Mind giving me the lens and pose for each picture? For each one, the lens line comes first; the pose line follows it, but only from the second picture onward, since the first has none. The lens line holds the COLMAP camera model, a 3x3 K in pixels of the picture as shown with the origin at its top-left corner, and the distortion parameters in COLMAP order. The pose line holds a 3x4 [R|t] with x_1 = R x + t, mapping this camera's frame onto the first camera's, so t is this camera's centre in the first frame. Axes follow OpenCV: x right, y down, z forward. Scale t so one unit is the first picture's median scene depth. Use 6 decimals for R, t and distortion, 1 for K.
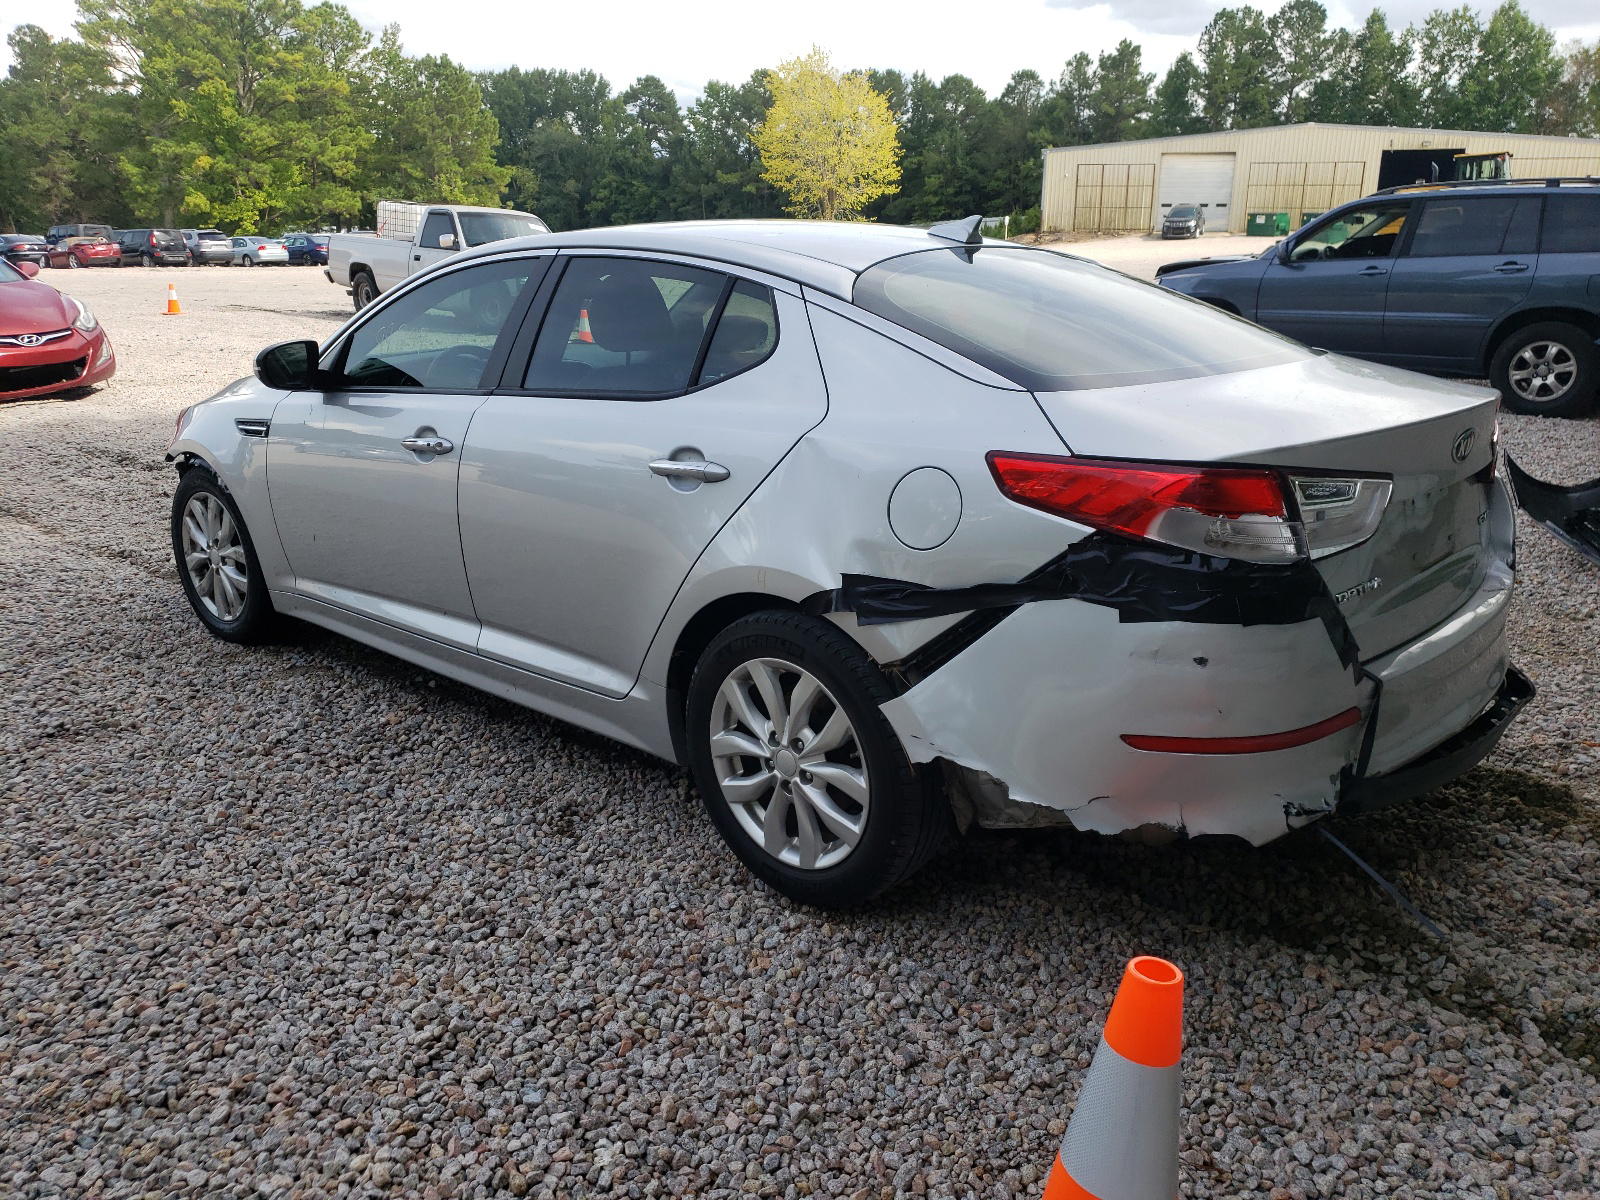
lens RADIAL K [[1203.0, 0, 802.0], [0, 1203.0, 618.3], [0, 0, 1]] dist [0.007164, 0.016925]
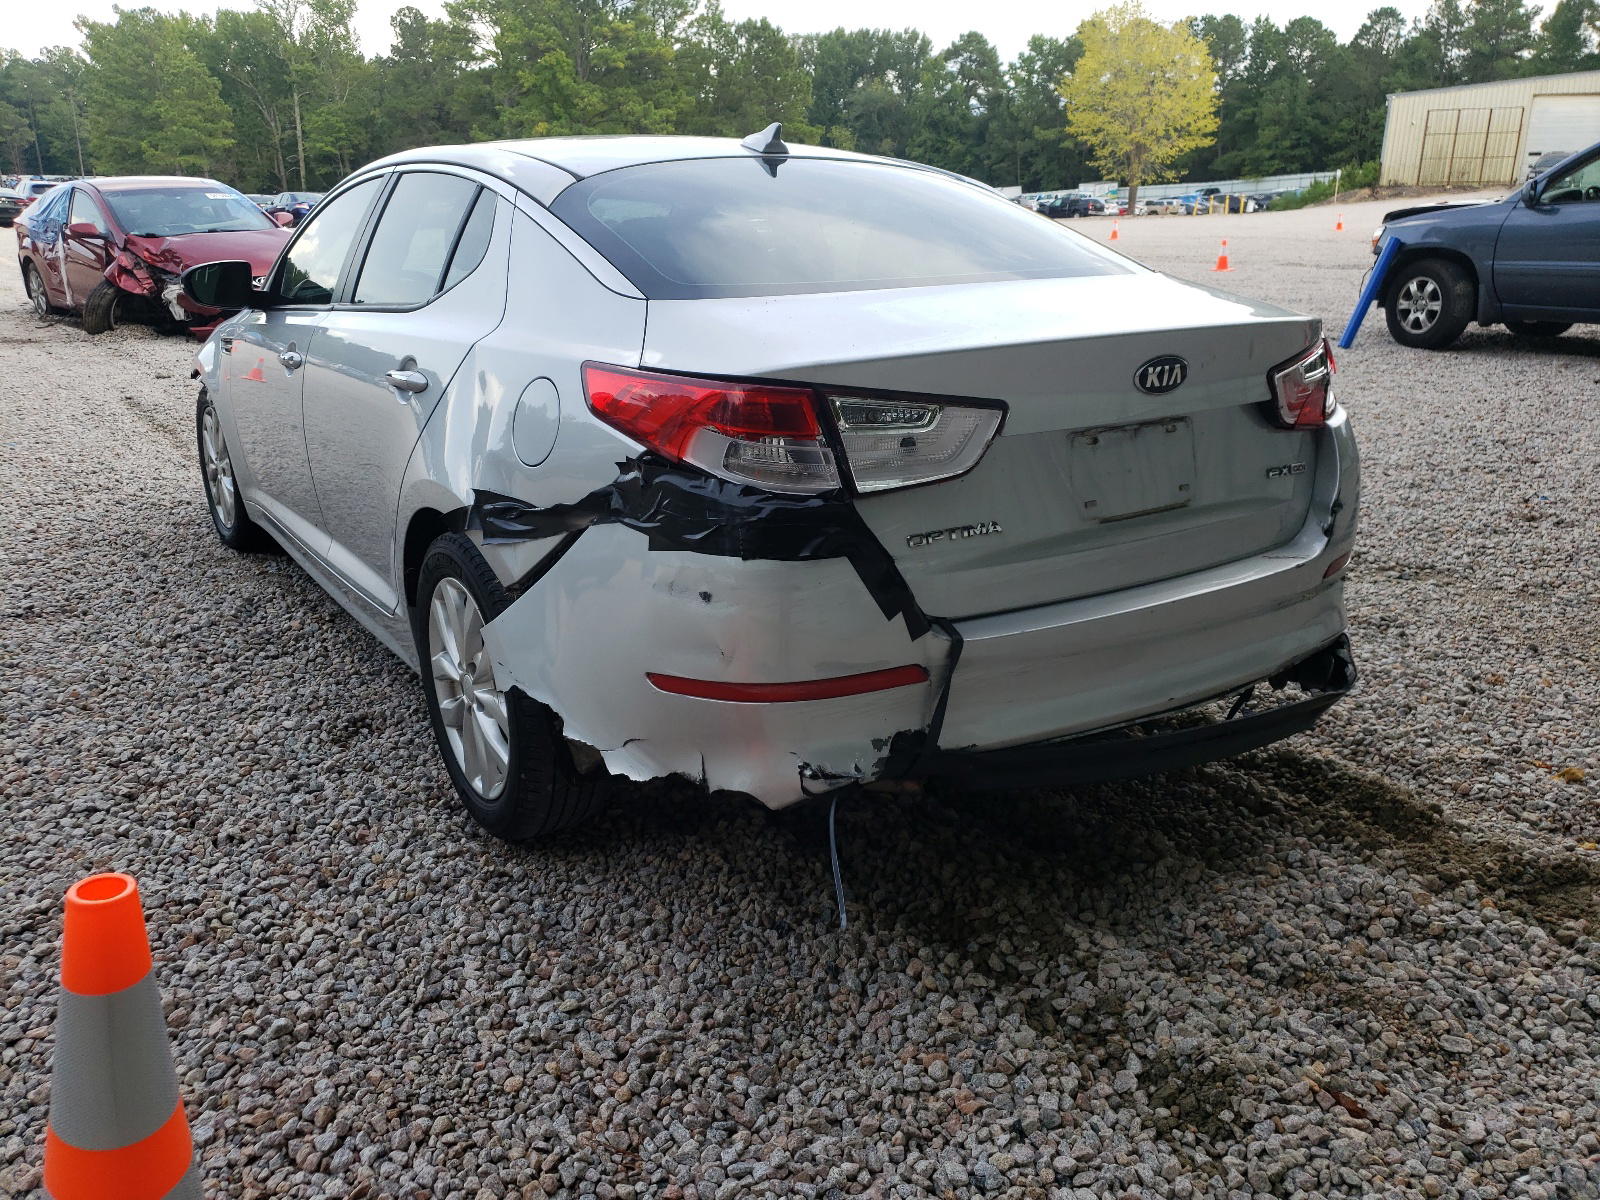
lens RADIAL K [[1209.9, 0, 800.0], [0, 1209.9, 600.0], [0, 0, 1]] dist [-0.004175, 0.038898]
pose [[0.970936, 0.072238, -0.228176, 0.481876], [-0.068536, 0.997357, 0.024118, 0.009329], [0.229316, -0.007779, 0.973321, 0.114194]]
